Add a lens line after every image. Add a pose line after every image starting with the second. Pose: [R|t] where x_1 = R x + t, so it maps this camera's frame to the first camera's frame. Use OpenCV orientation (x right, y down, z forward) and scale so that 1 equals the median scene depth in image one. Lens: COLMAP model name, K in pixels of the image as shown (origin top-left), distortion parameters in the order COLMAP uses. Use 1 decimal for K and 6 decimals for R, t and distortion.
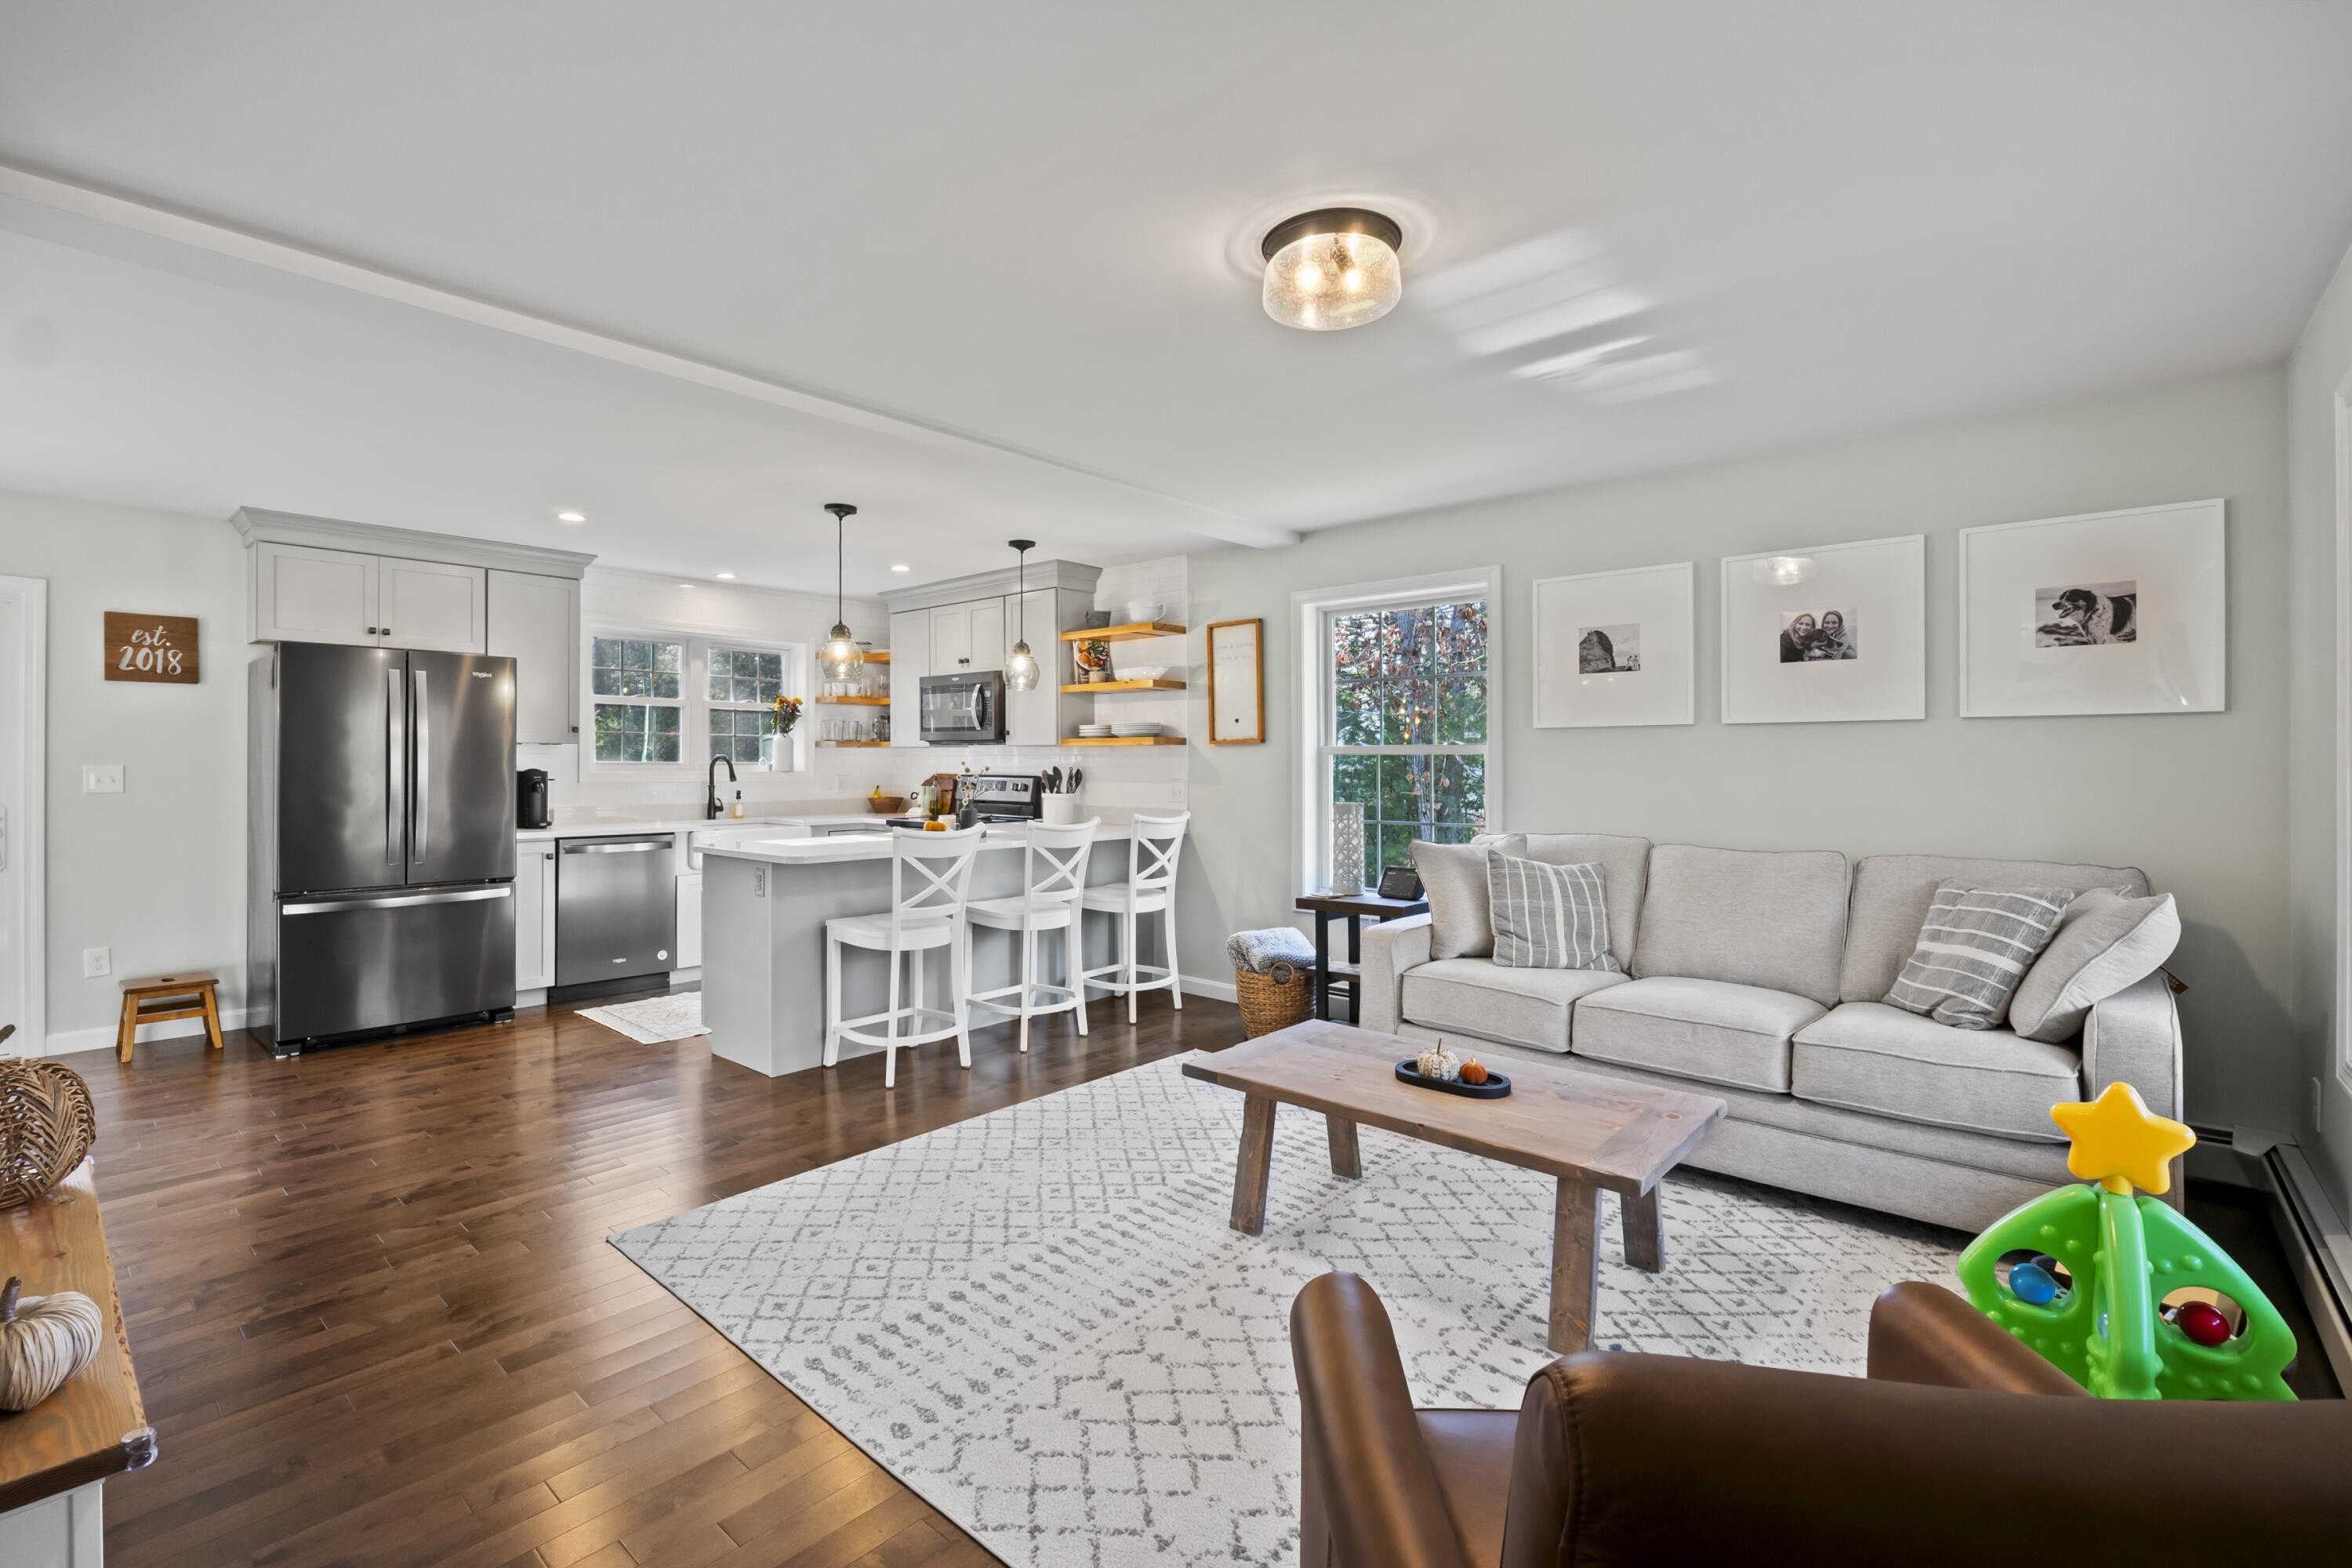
lens RADIAL K [[1024.0, 0, 1165.9], [0, 1024.0, 770.9], [0, 0, 1]] dist [0.000309, 0.000165]
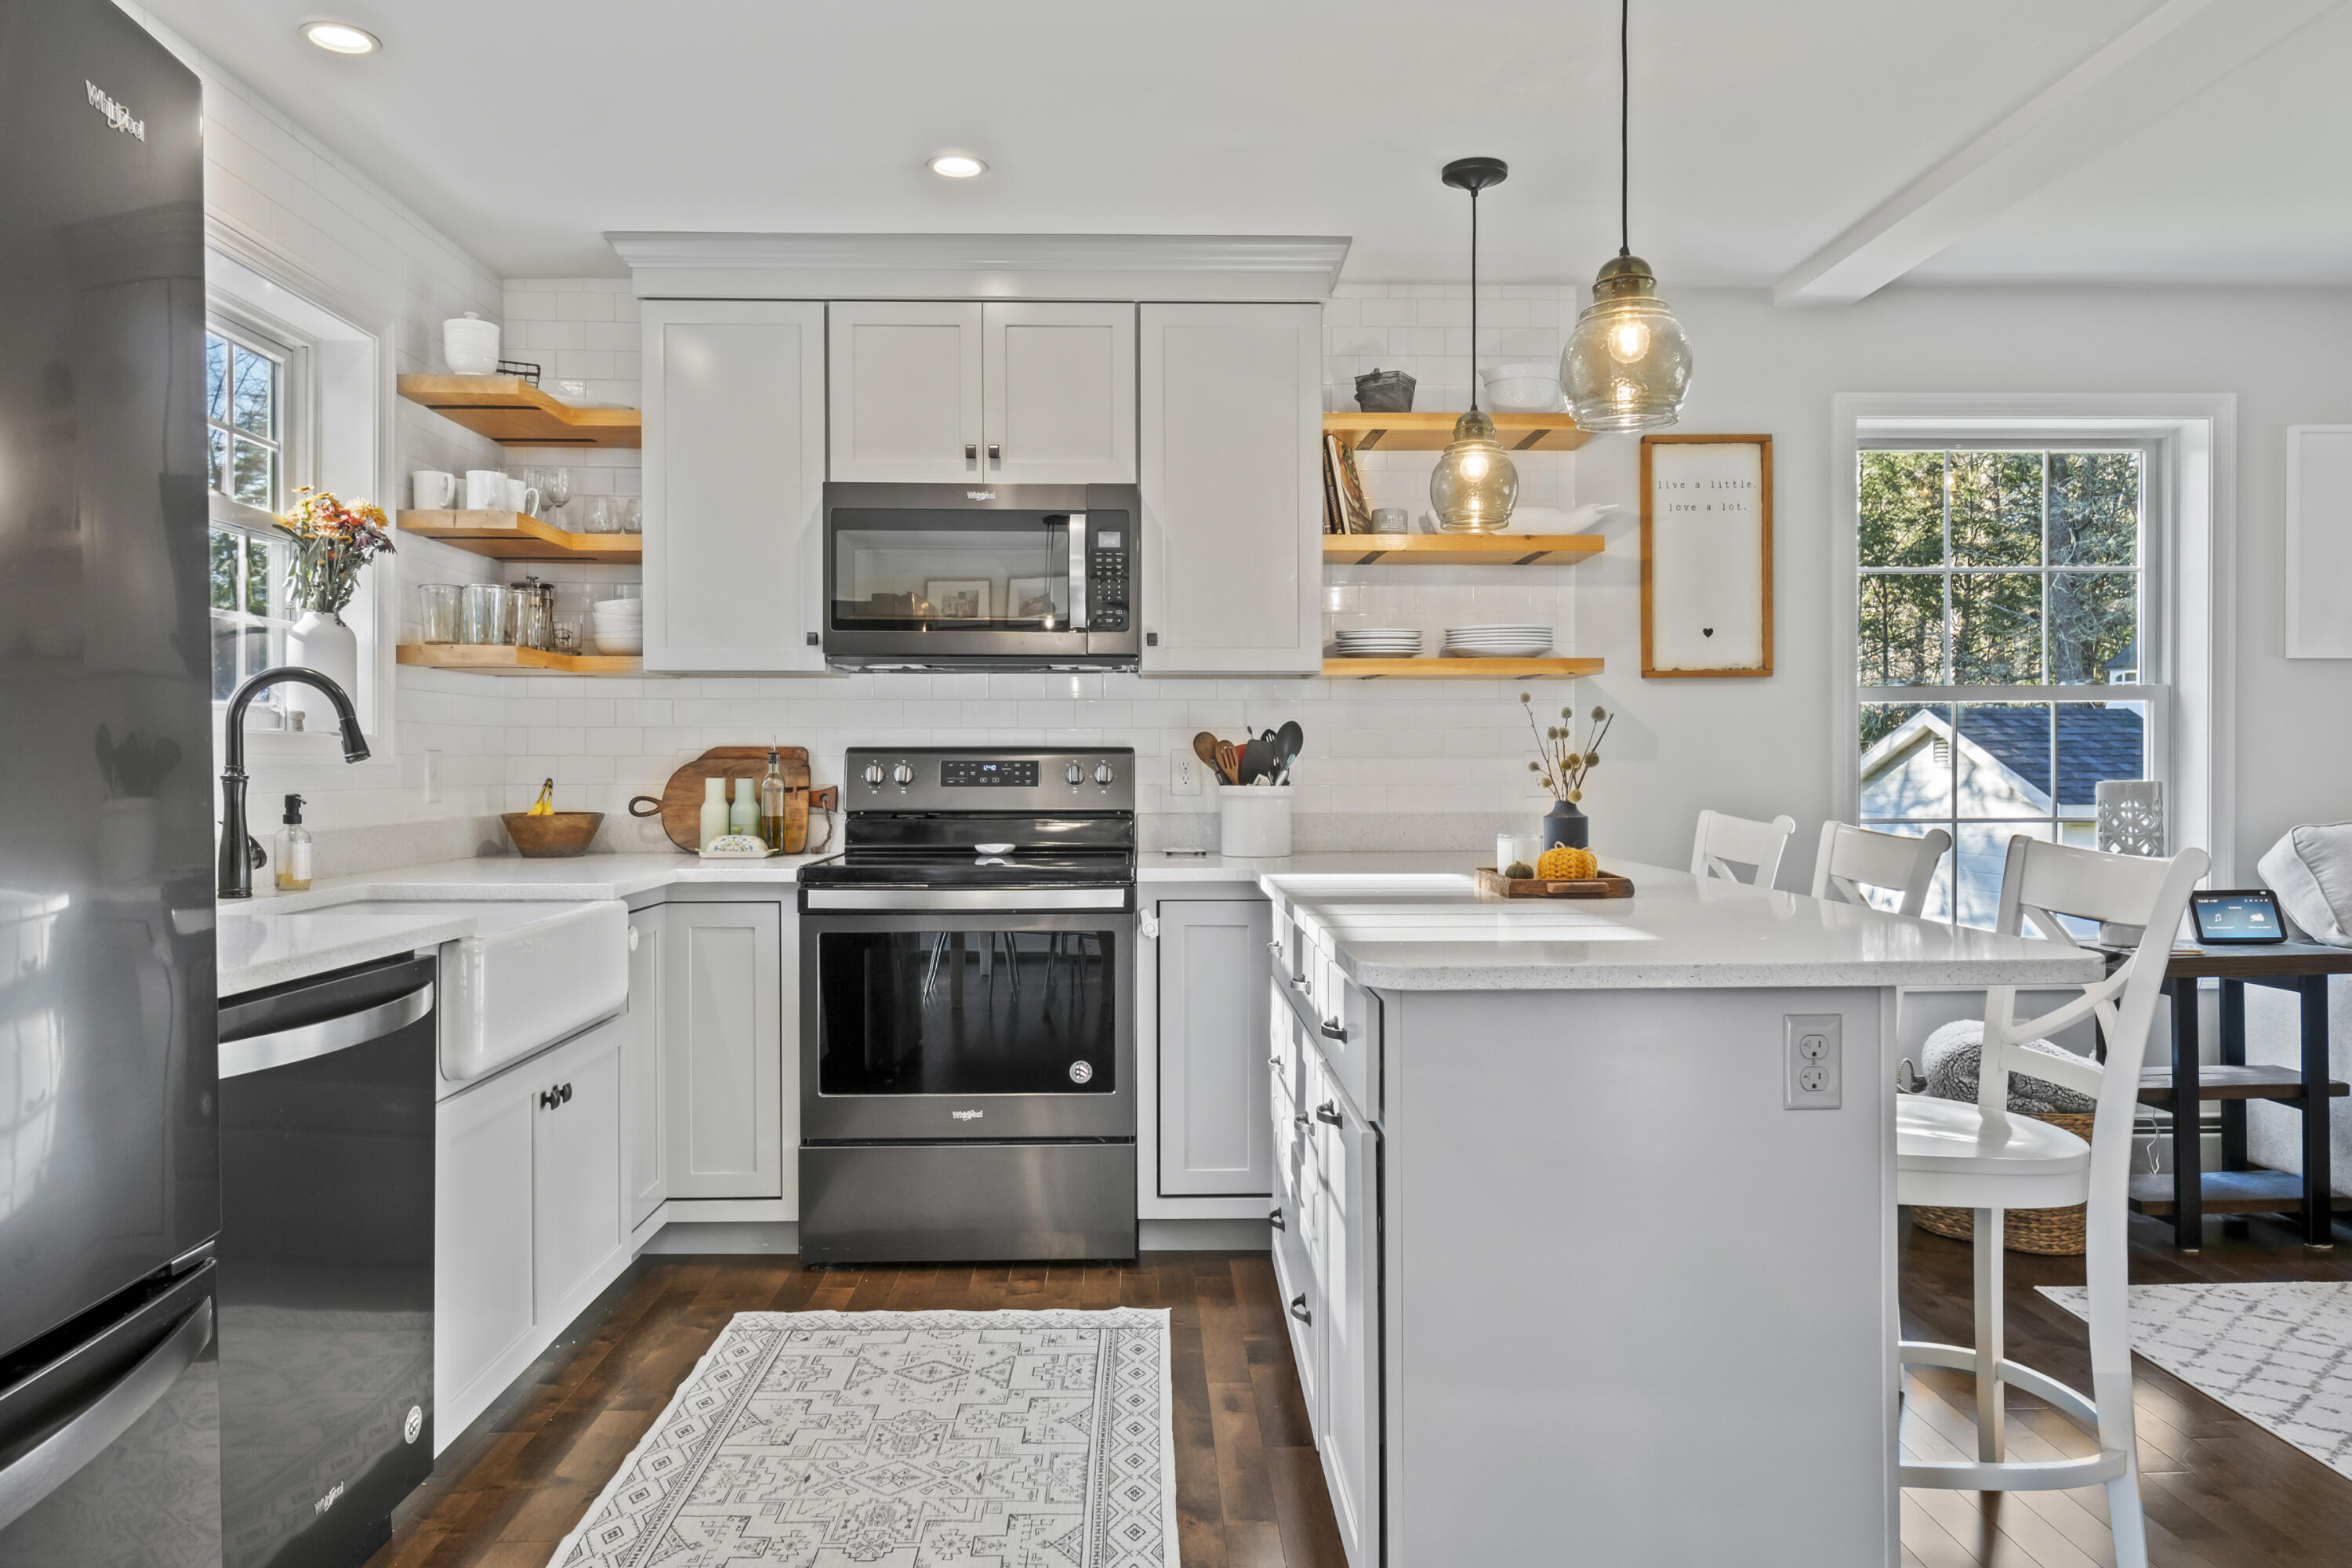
lens RADIAL K [[1572.6, 0, 1175.9], [0, 1572.6, 770.6], [0, 0, 1]] dist [0.004460, -0.001948]
pose [[0.728677, -0.003878, 0.684846, -0.844707], [0.010061, 0.999937, -0.005043, 0.026771], [-0.684783, 0.010565, 0.728670, 0.792314]]
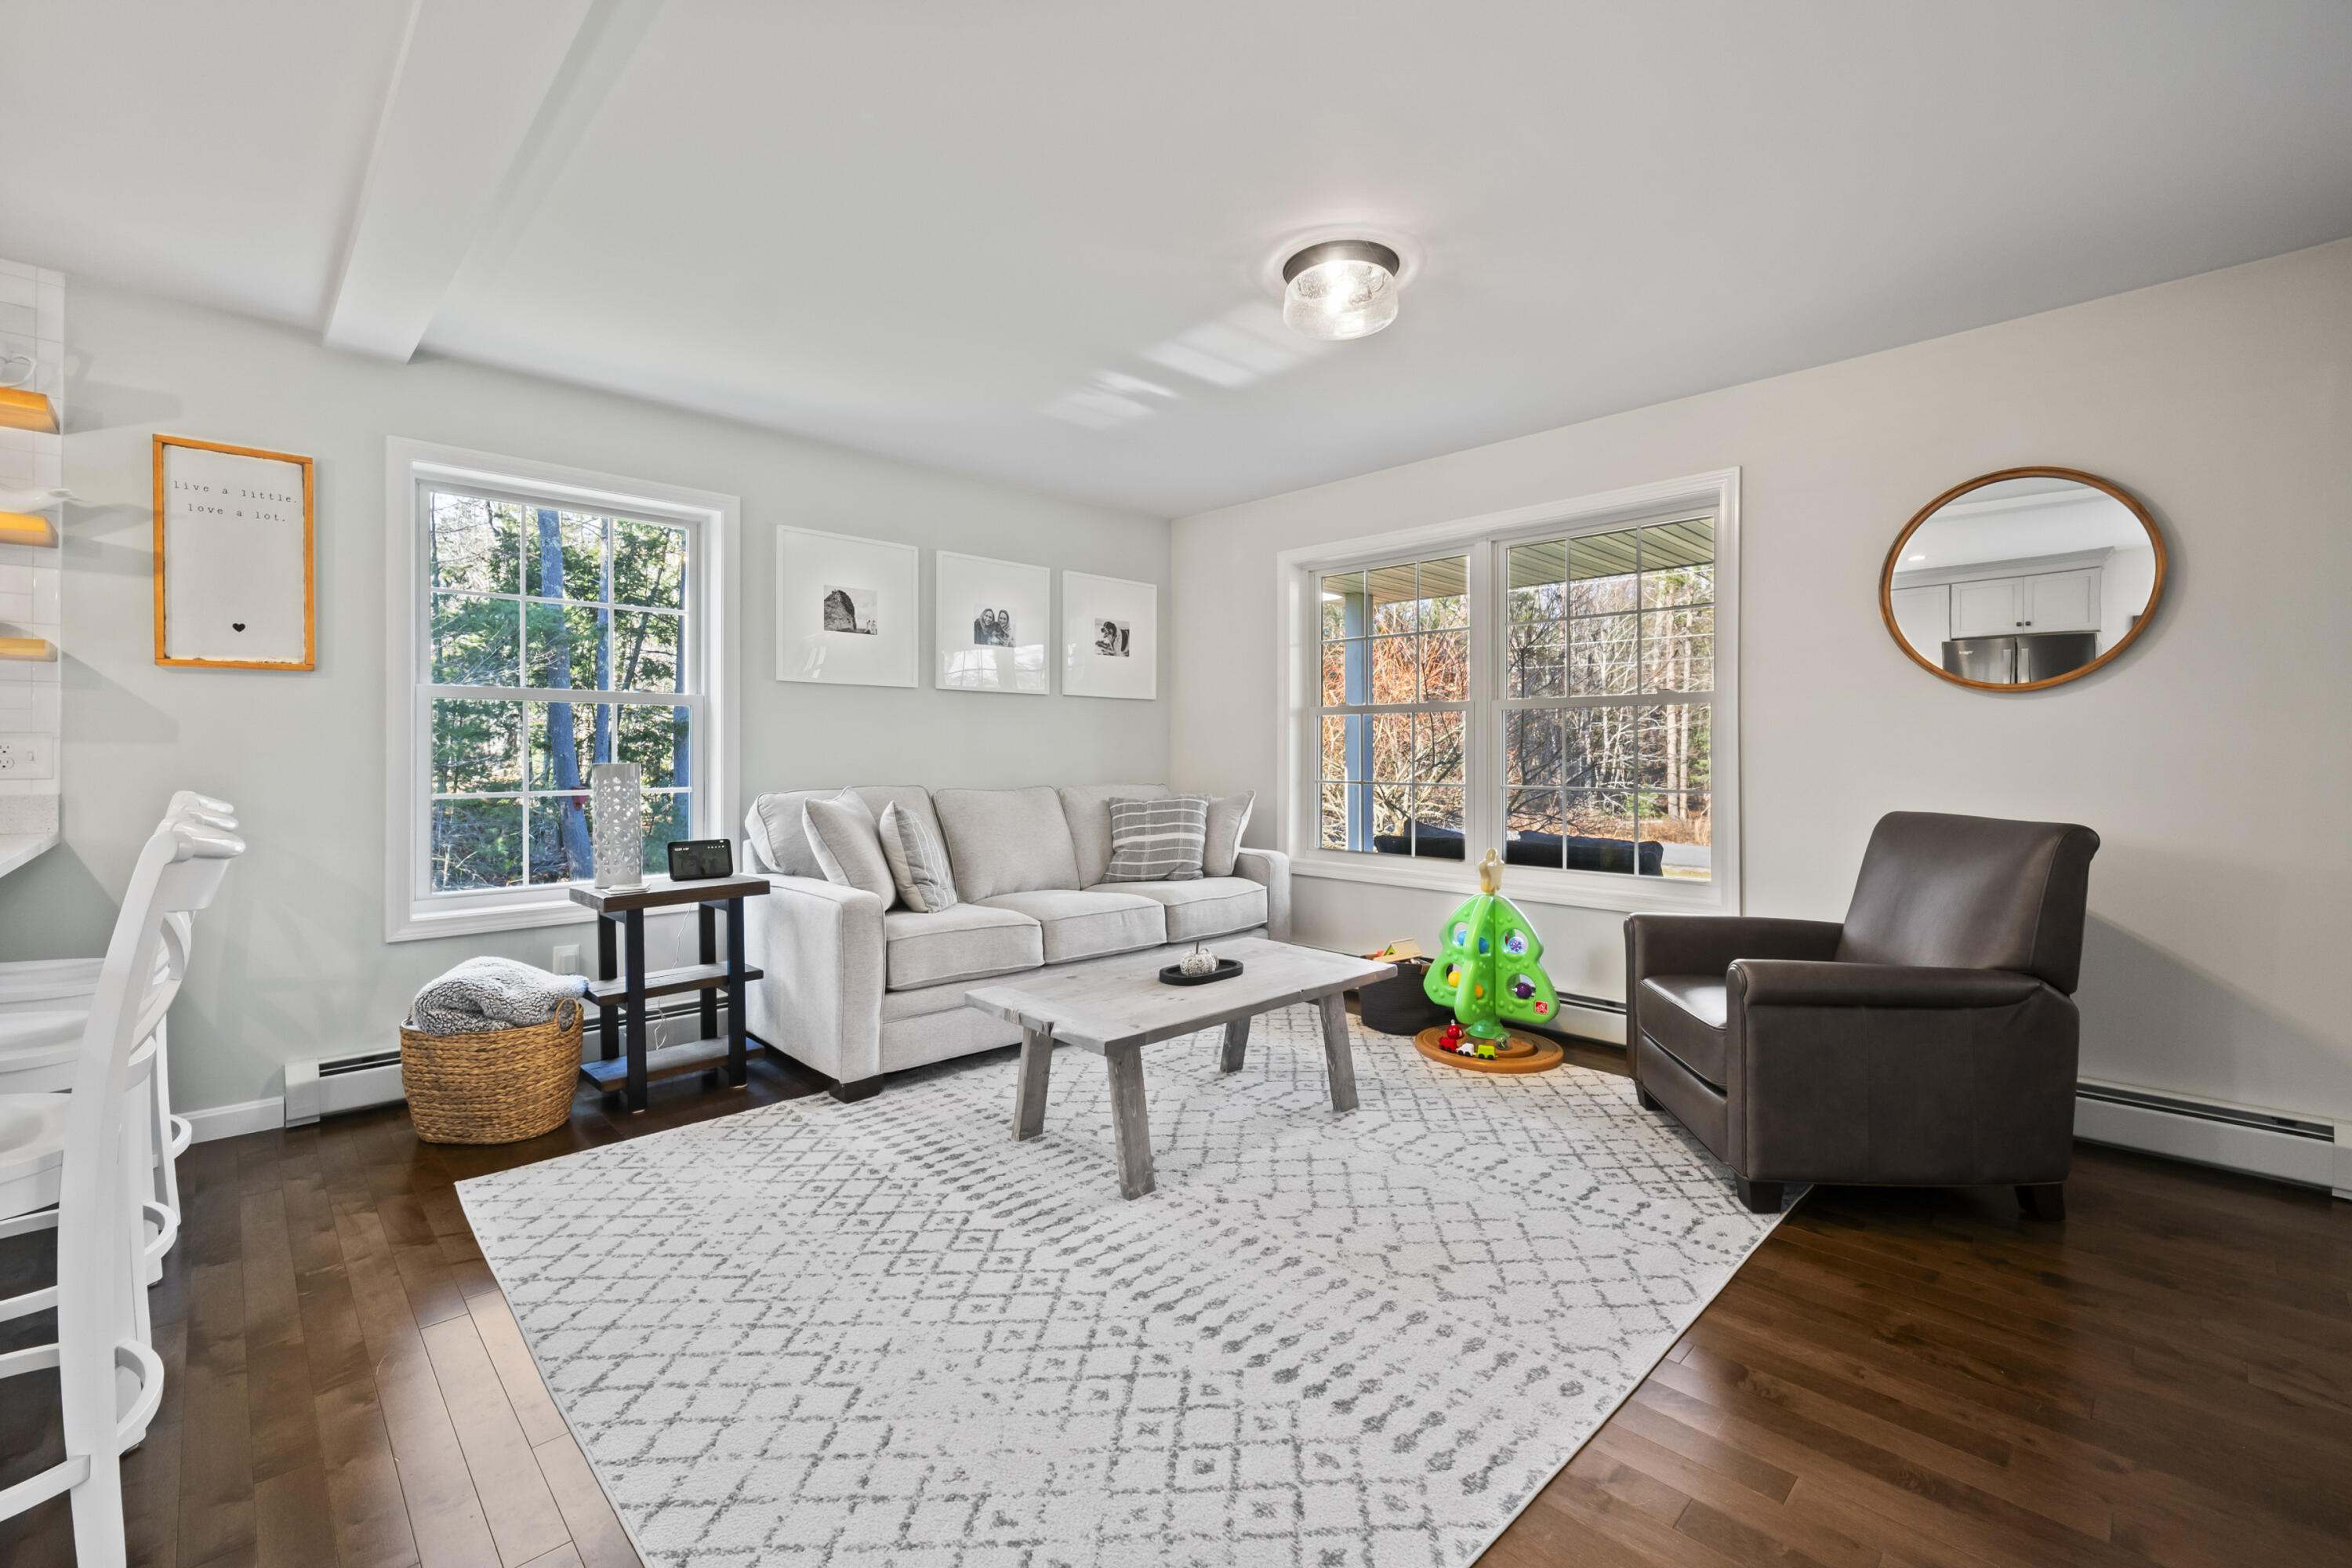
lens RADIAL K [[993.3, 0, 1156.9], [0, 993.3, 759.4], [0, 0, 1]] dist [-0.009927, -0.000346]
pose [[0.082870, -0.003870, 0.996553, -0.541732], [0.008165, 0.999962, 0.003204, 0.032022], [-0.996527, 0.007871, 0.082898, 0.596039]]
